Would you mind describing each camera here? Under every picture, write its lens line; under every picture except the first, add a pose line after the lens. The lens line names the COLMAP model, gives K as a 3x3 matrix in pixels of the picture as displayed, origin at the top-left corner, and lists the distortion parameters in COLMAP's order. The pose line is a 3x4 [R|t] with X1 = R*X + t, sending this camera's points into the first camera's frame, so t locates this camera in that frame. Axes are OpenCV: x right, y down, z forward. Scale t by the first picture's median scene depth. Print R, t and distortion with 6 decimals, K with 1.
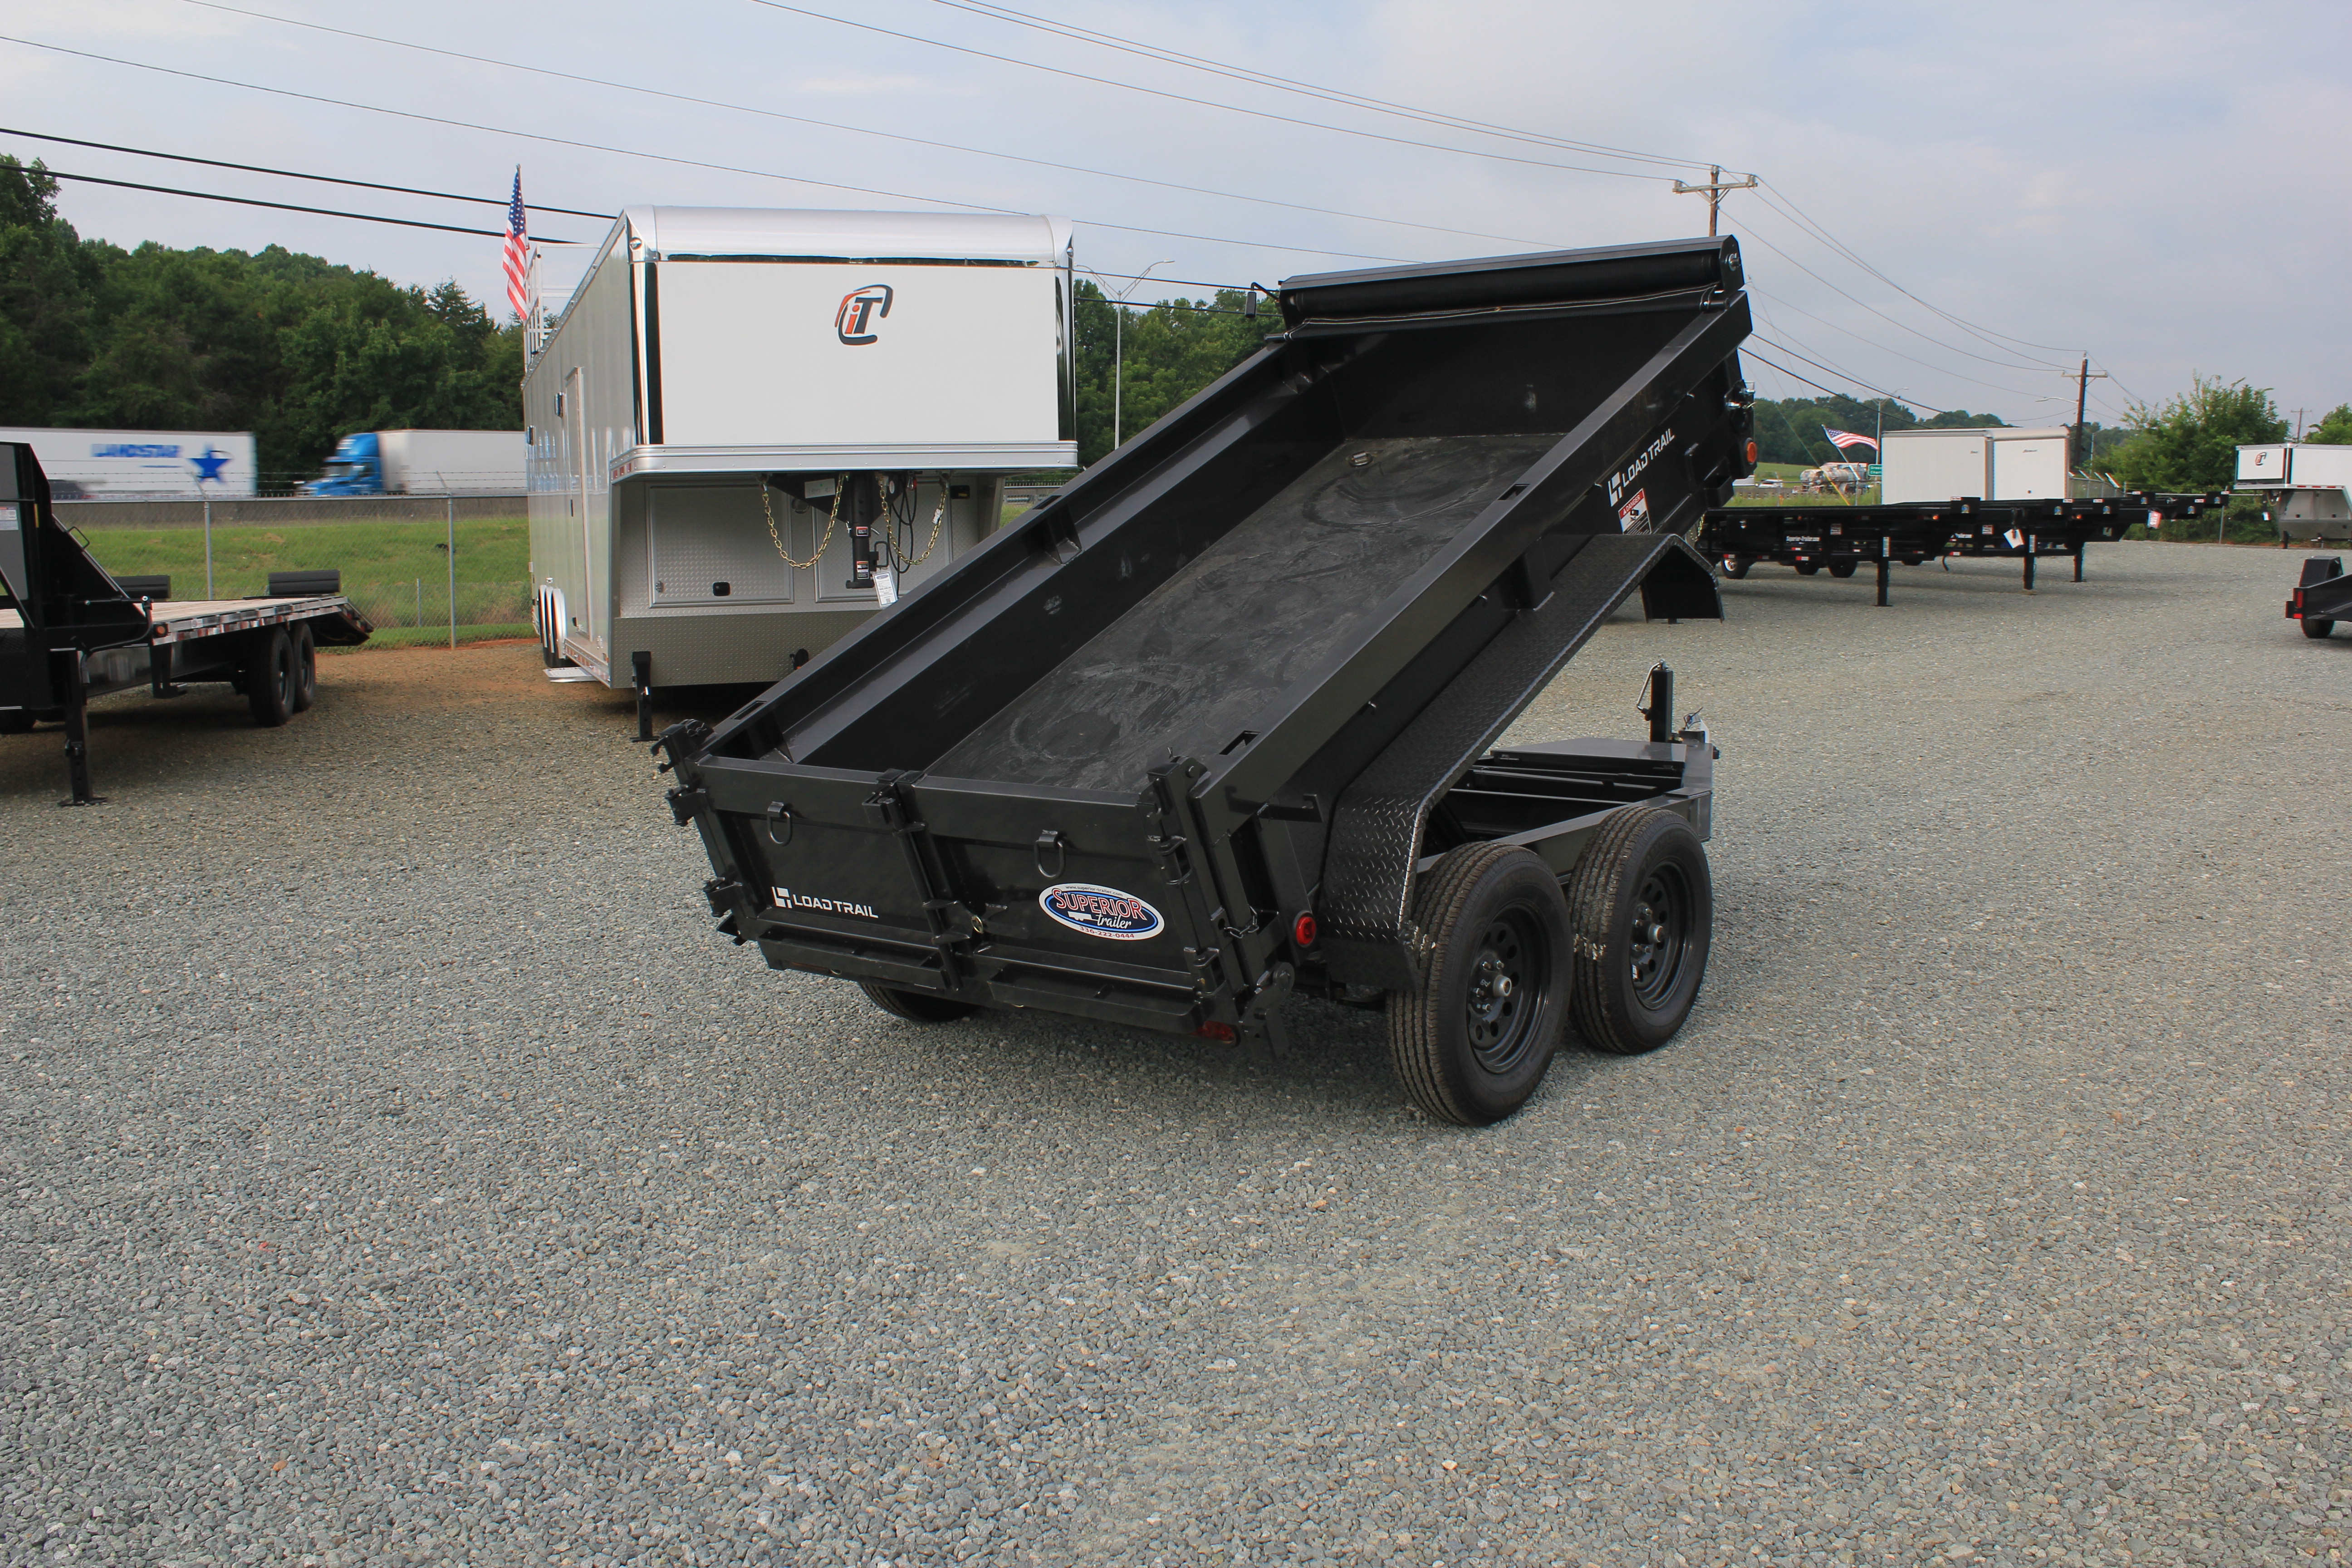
lens RADIAL K [[2013.9, 0, 1176.0], [0, 2013.9, 784.0], [0, 0, 1]] dist [-0.142005, 0.145236]
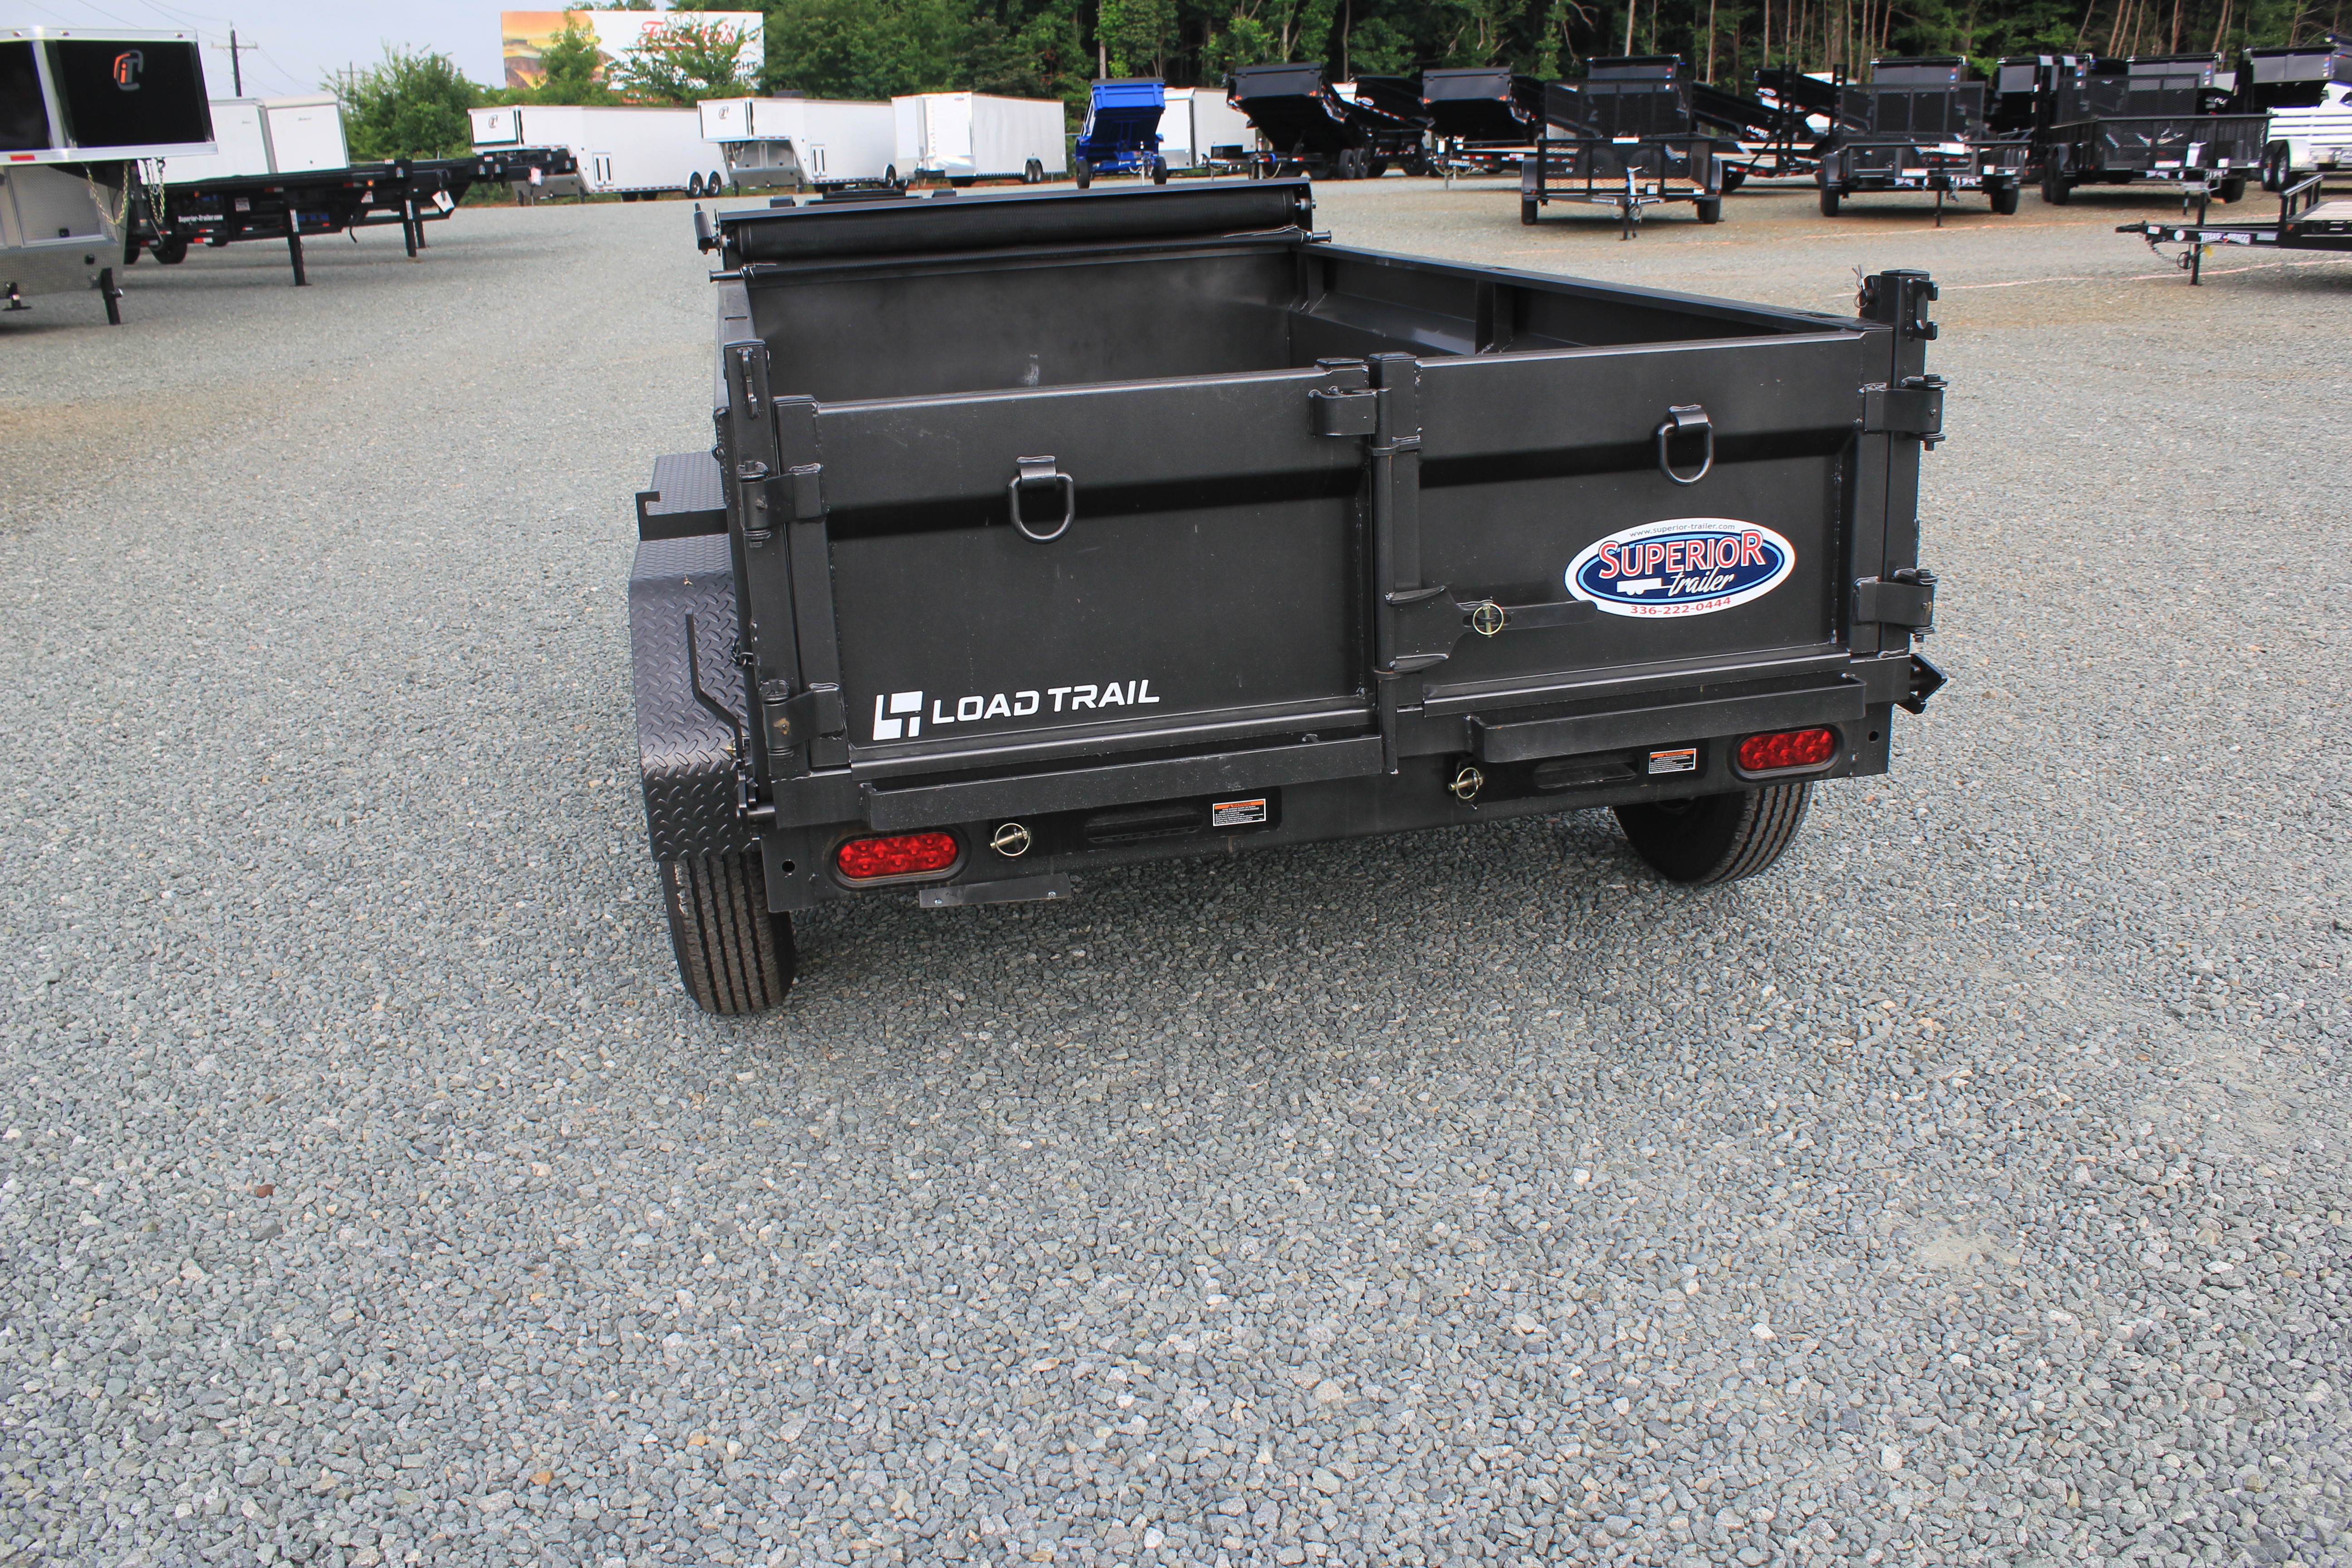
lens RADIAL K [[1926.7, 0, 1178.4], [0, 1926.7, 771.9], [0, 0, 1]] dist [-0.156109, 0.136918]
pose [[0.631538, -0.256907, 0.731546, -0.225275], [0.131778, 0.965348, 0.225251, -0.029530], [-0.764065, -0.045853, 0.643508, 0.274324]]
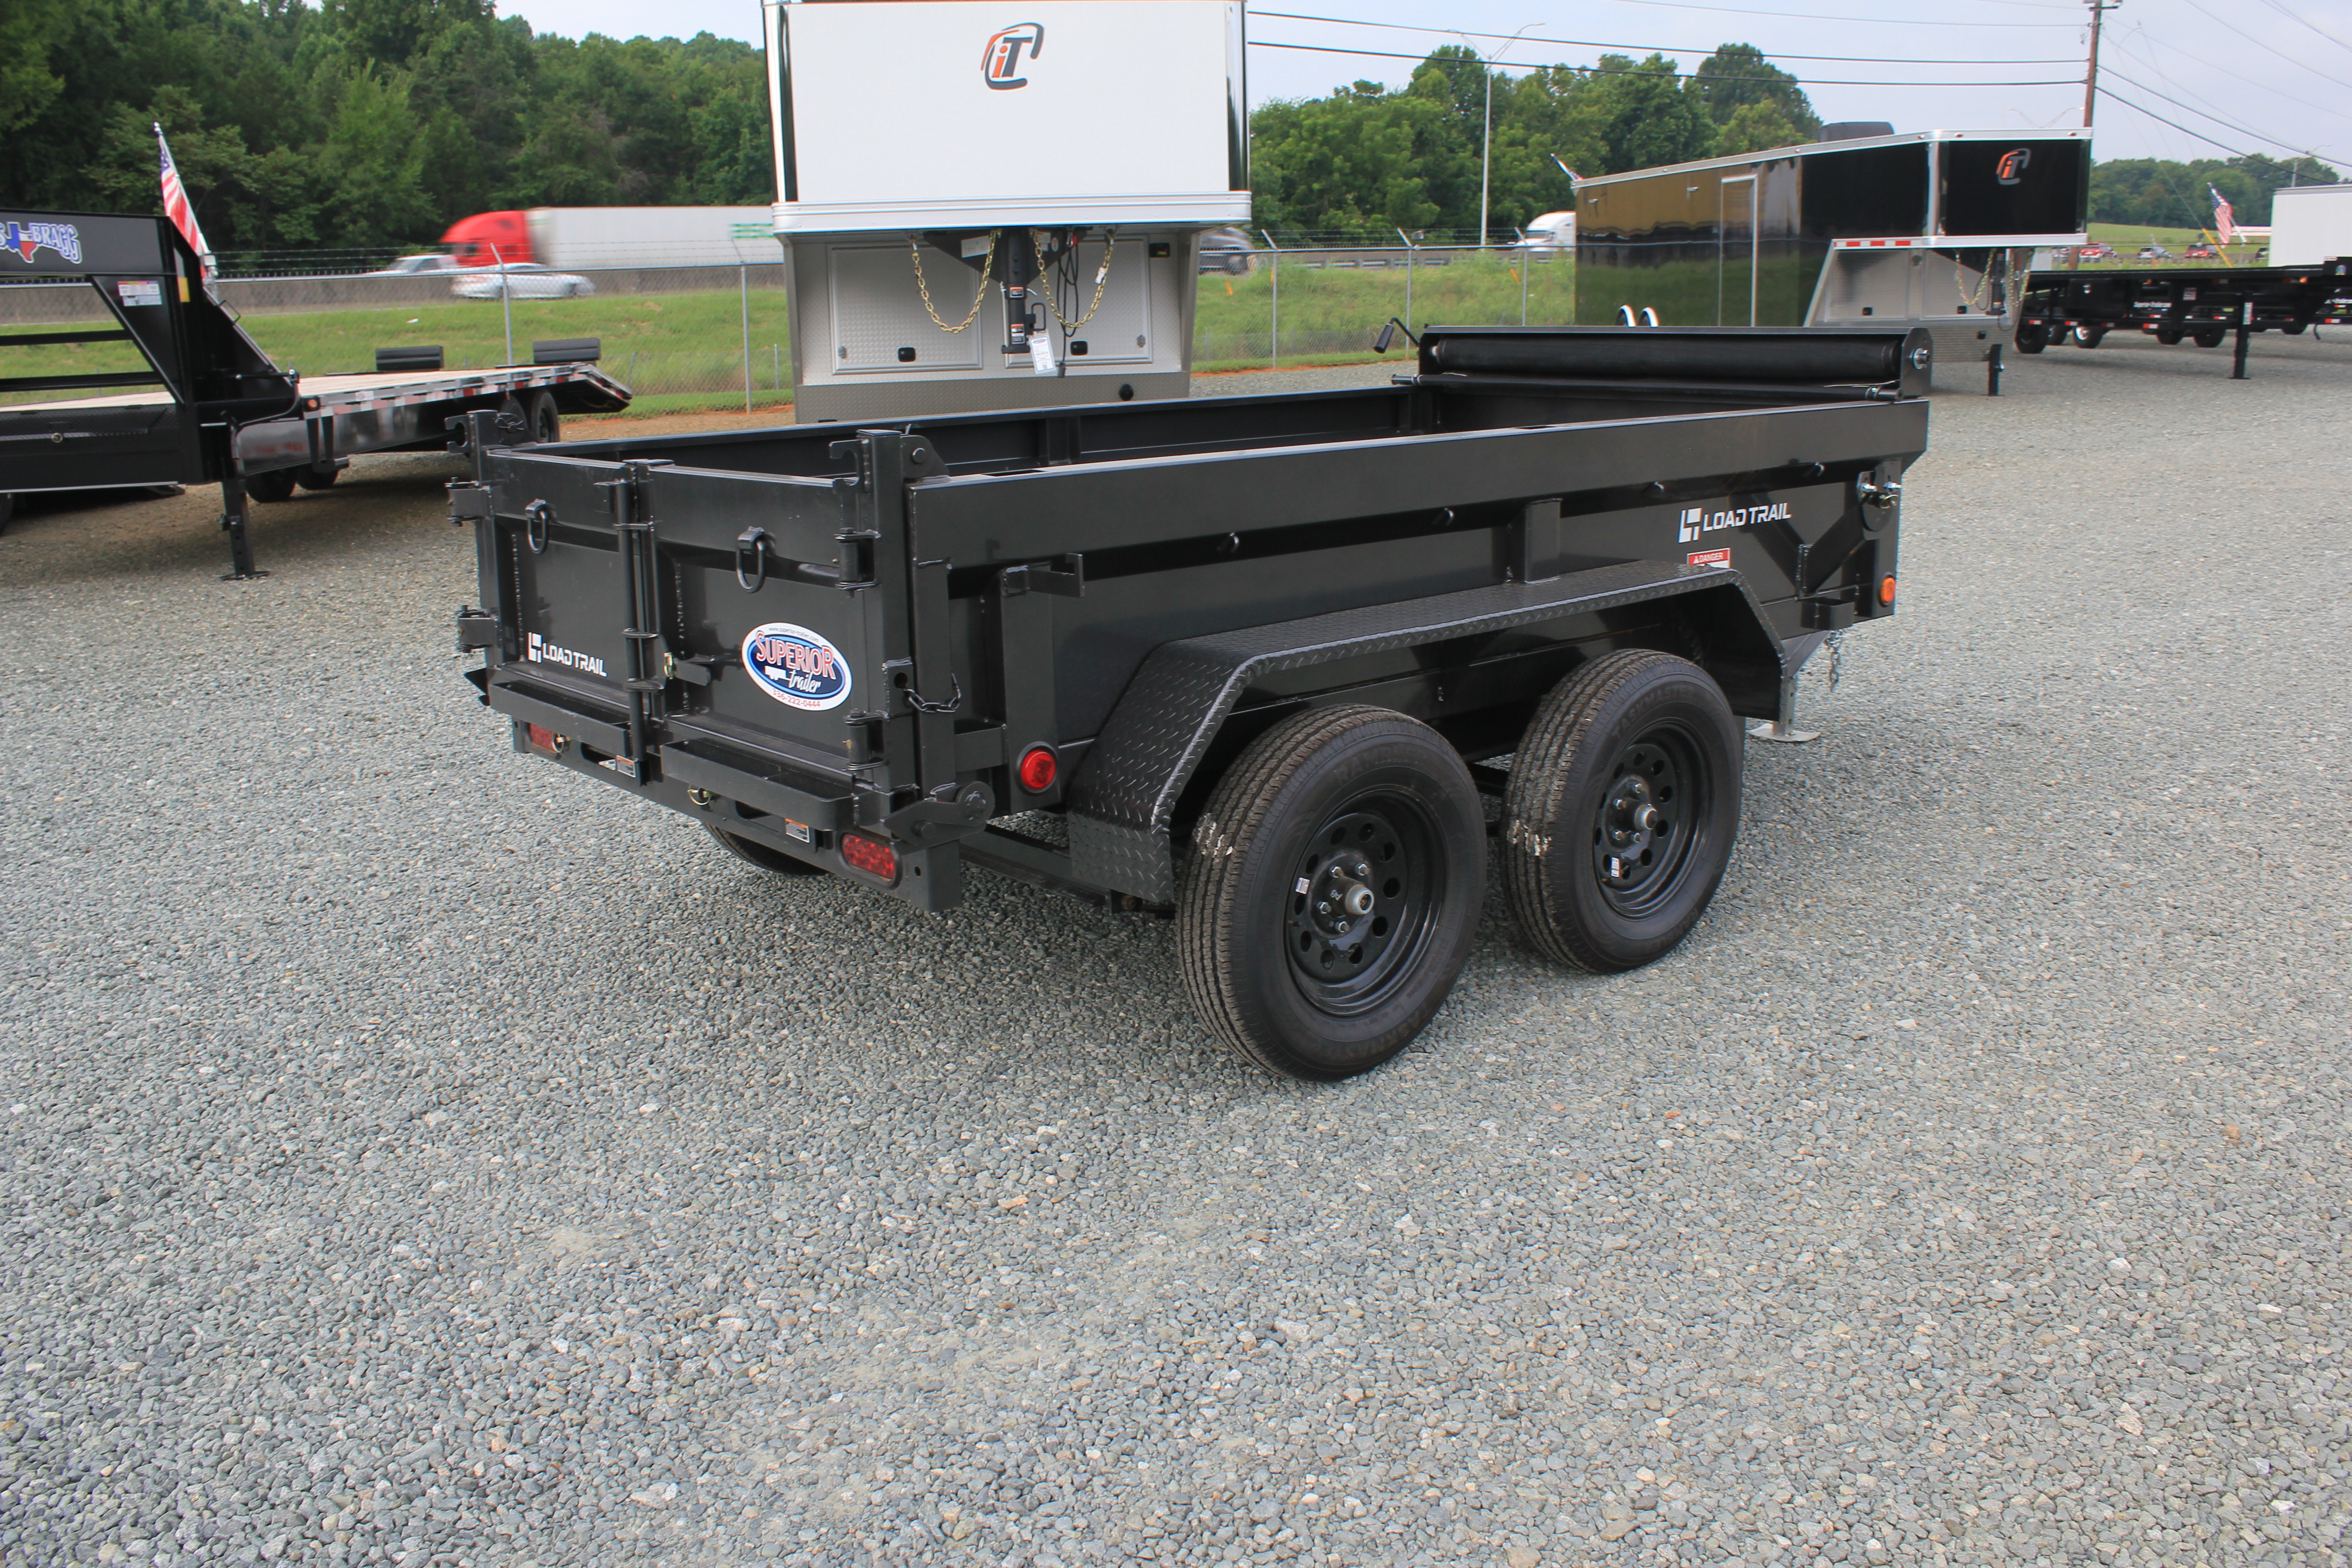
lens RADIAL K [[1926.7, 0, 1178.4], [0, 1926.7, 771.9], [0, 0, 1]] dist [-0.156109, 0.136918]
pose [[0.982757, 0.036778, -0.181207, 0.089756], [-0.014923, 0.992598, 0.120524, -0.012301], [0.184298, -0.115742, 0.976032, 0.120112]]
